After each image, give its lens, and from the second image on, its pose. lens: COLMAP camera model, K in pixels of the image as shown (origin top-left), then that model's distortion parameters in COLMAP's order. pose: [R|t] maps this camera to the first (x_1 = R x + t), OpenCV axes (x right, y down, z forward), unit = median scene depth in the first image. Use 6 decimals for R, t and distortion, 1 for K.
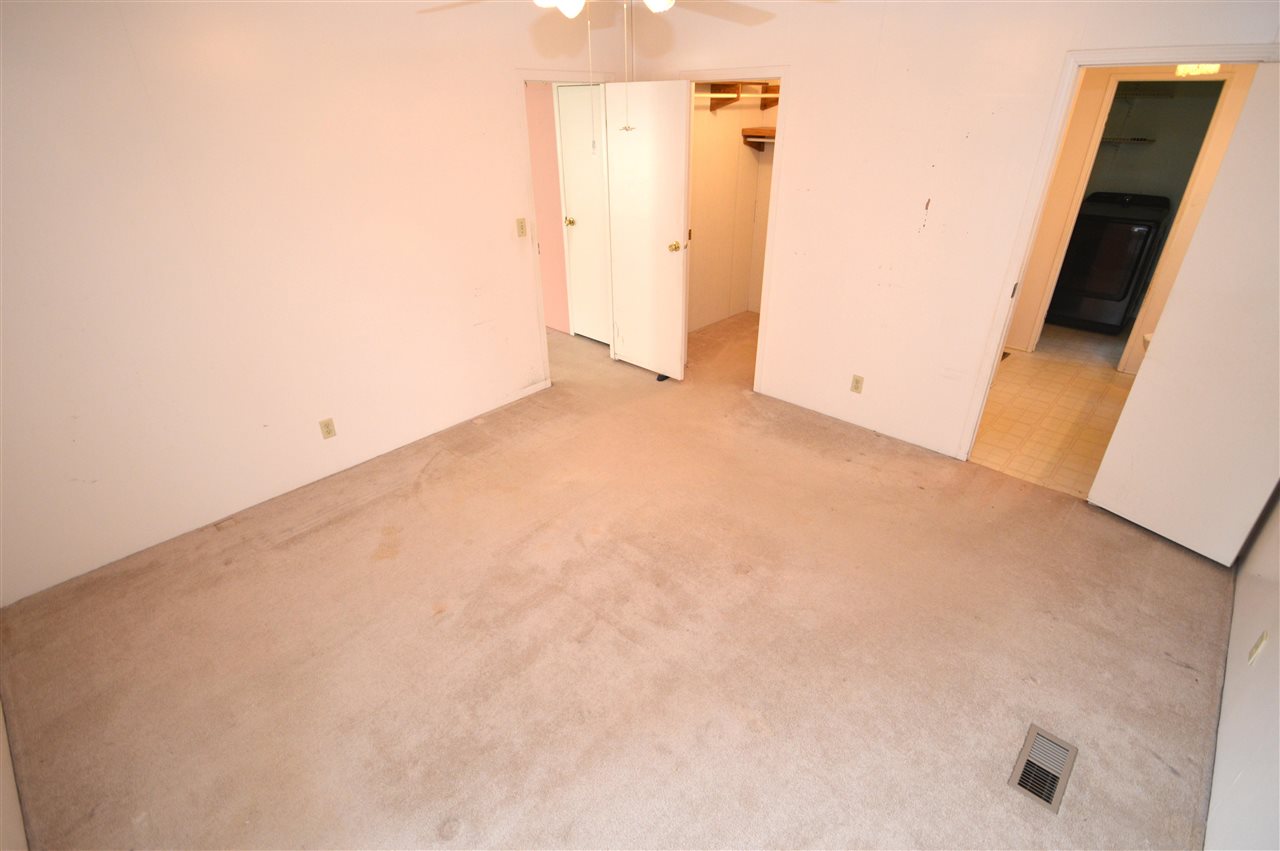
lens RADIAL K [[605.9, 0, 640.5], [0, 605.9, 422.7], [0, 0, 1]] dist [0.008407, -0.006894]
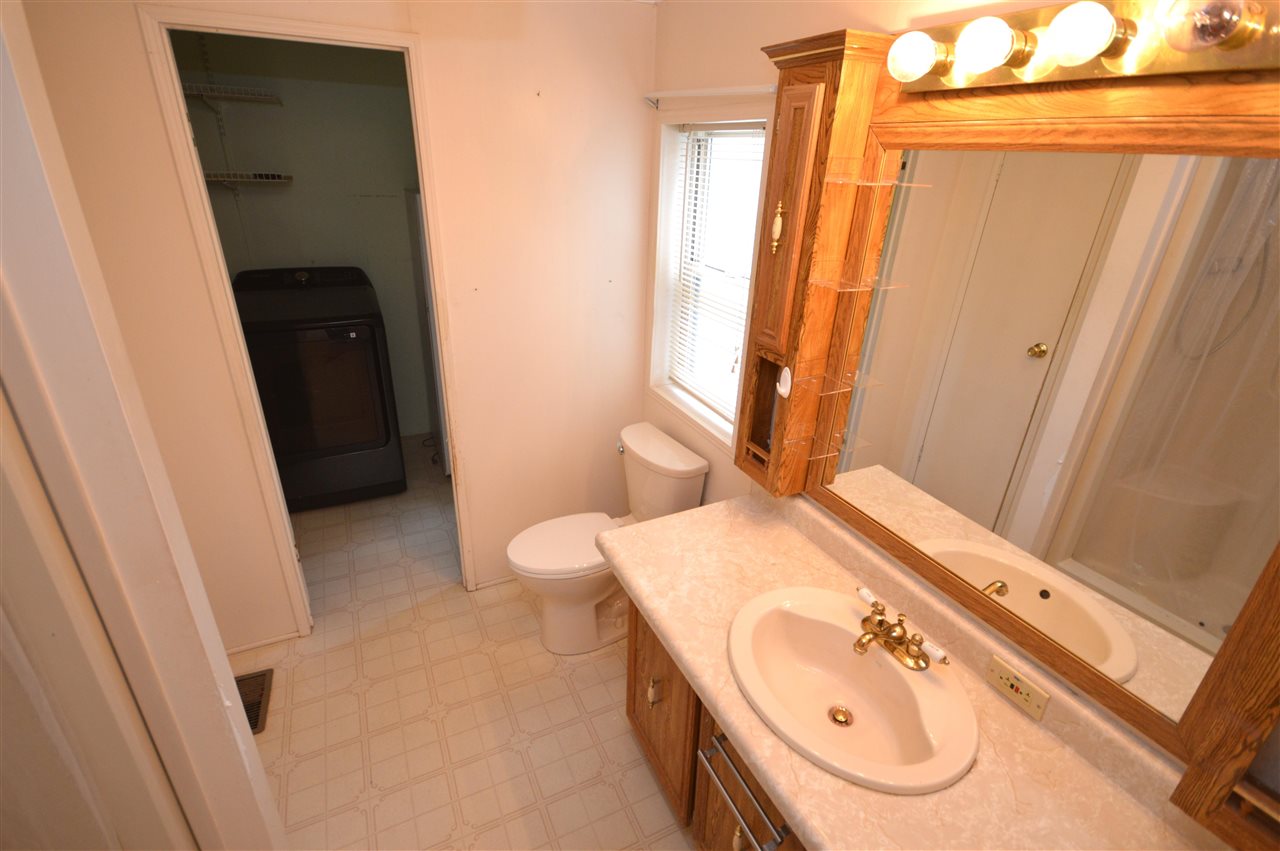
lens RADIAL K [[605.9, 0, 649.3], [0, 605.9, 422.5], [0, 0, 1]] dist [0.008407, -0.006894]
pose [[0.352549, -0.363705, 0.862223, 0.399565], [0.404124, 0.890208, 0.210270, -0.252482], [-0.844034, 0.274315, 0.460824, 0.534240]]
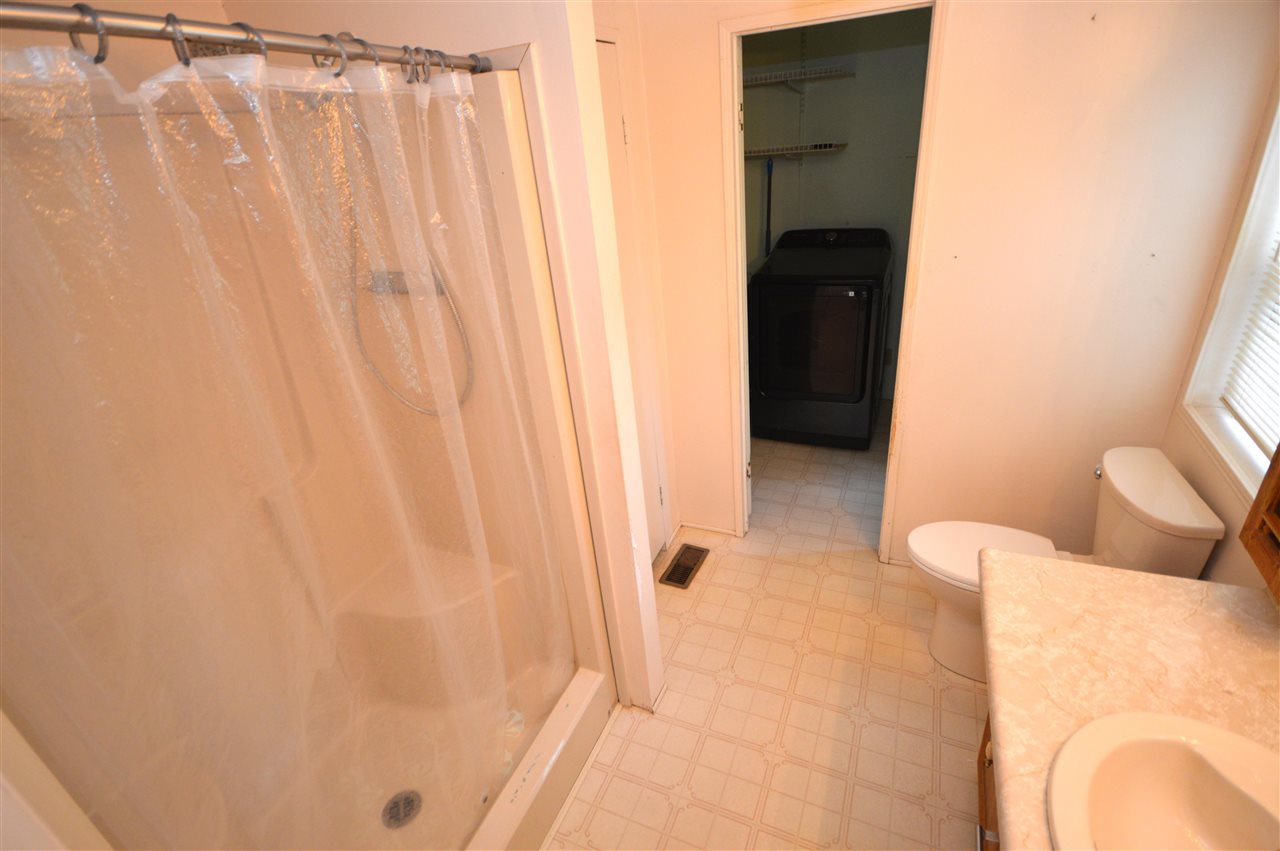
lens RADIAL K [[605.9, 0, 640.8], [0, 605.9, 421.8], [0, 0, 1]] dist [0.008407, -0.006894]
pose [[0.941530, -0.213582, 0.260582, 0.437890], [0.226328, 0.973855, -0.019559, -0.229676], [-0.249592, 0.077392, 0.965254, 0.485836]]
